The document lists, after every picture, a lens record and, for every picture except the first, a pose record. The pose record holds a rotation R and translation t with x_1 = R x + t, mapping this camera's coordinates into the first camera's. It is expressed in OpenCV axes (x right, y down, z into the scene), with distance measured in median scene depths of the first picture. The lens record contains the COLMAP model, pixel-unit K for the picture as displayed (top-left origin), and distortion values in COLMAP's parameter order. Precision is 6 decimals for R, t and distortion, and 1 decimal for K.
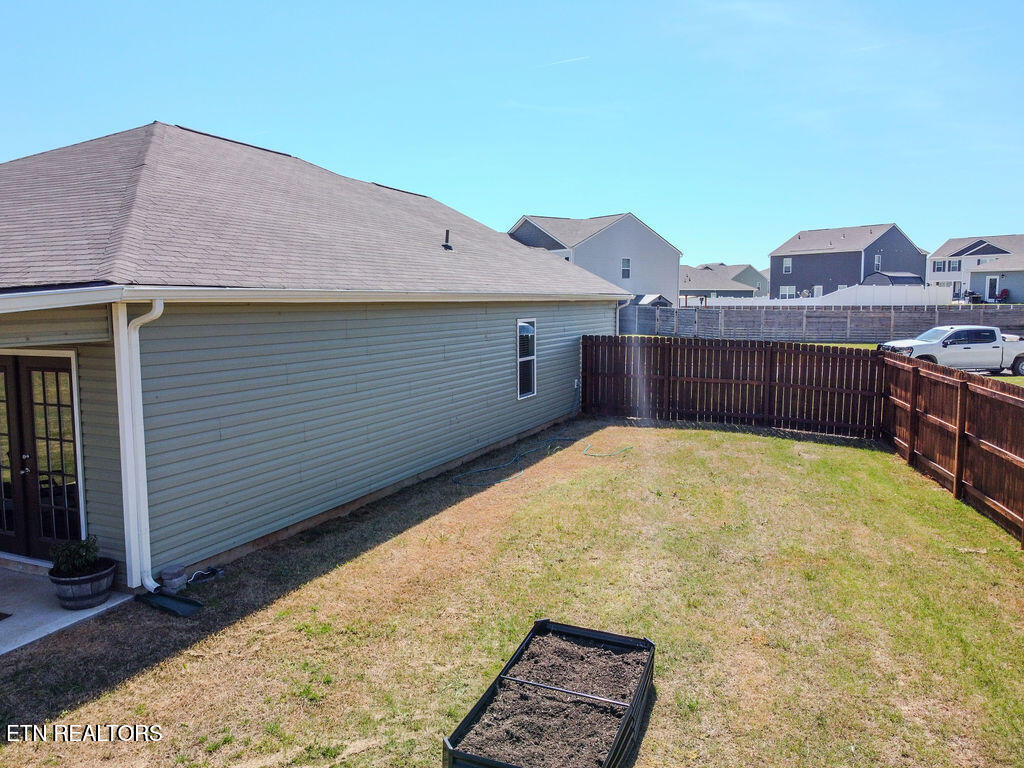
lens RADIAL K [[781.6, 0, 506.3], [0, 781.6, 385.3], [0, 0, 1]] dist [-0.000363, -0.000792]
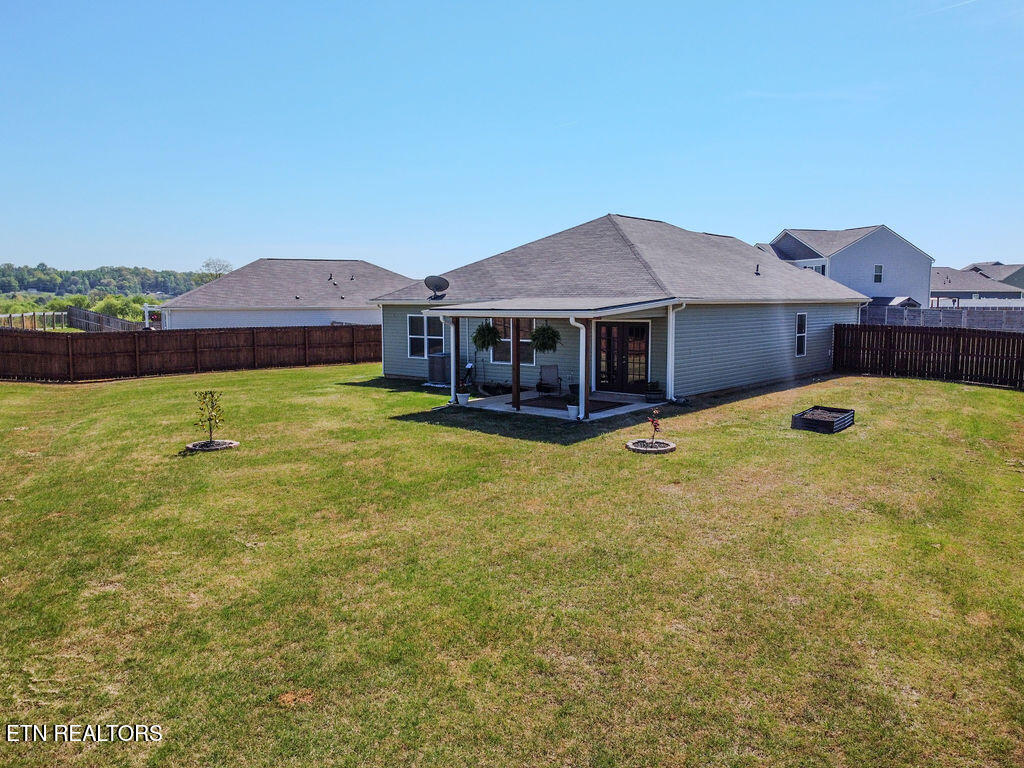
lens RADIAL K [[781.6, 0, 506.3], [0, 781.6, 385.3], [0, 0, 1]] dist [-0.000363, -0.000792]
pose [[0.954817, 0.032445, -0.295418, -0.025969], [-0.032651, 0.999458, 0.004235, 0.029045], [0.295395, 0.005602, 0.955359, -0.277450]]
